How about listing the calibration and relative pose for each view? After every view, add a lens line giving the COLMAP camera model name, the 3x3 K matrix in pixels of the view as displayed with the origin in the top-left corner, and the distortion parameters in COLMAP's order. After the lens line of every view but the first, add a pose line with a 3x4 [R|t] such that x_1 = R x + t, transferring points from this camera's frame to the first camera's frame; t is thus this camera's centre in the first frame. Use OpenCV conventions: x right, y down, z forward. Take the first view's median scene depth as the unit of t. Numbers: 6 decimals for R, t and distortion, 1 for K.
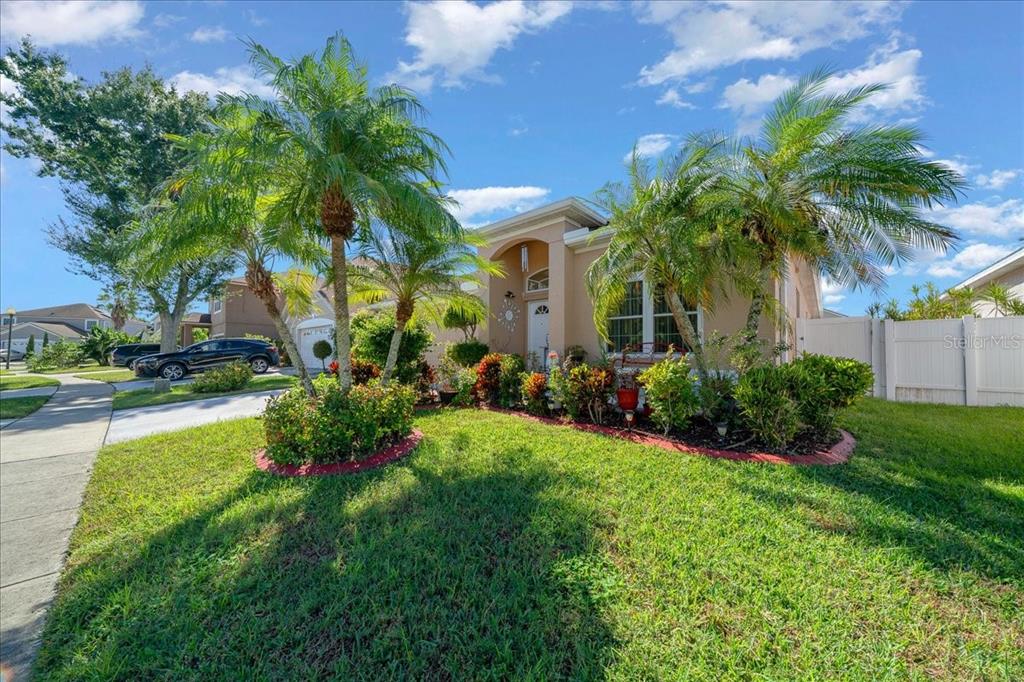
lens RADIAL K [[353.7, 0, 508.6], [0, 353.7, 346.0], [0, 0, 1]] dist [-0.007632, -0.000064]
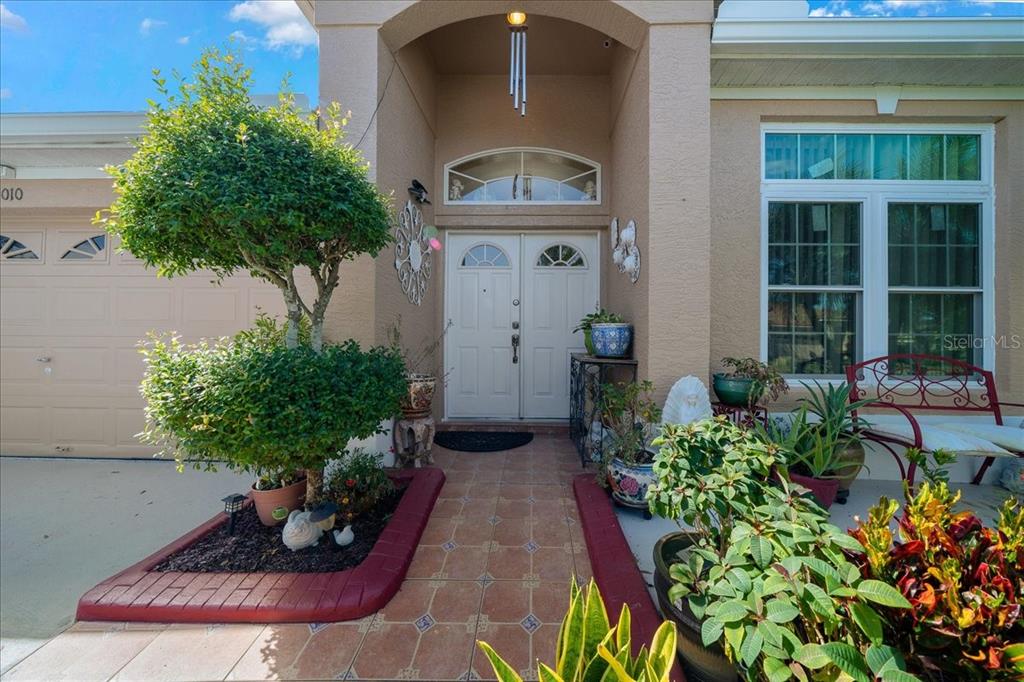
lens RADIAL K [[353.7, 0, 508.6], [0, 353.7, 346.0], [0, 0, 1]] dist [-0.007632, -0.000064]
pose [[0.766358, -0.001010, 0.642413, -0.152123], [-0.018855, 0.999533, 0.024064, -0.015904], [-0.642137, -0.030555, 0.765981, 0.762985]]
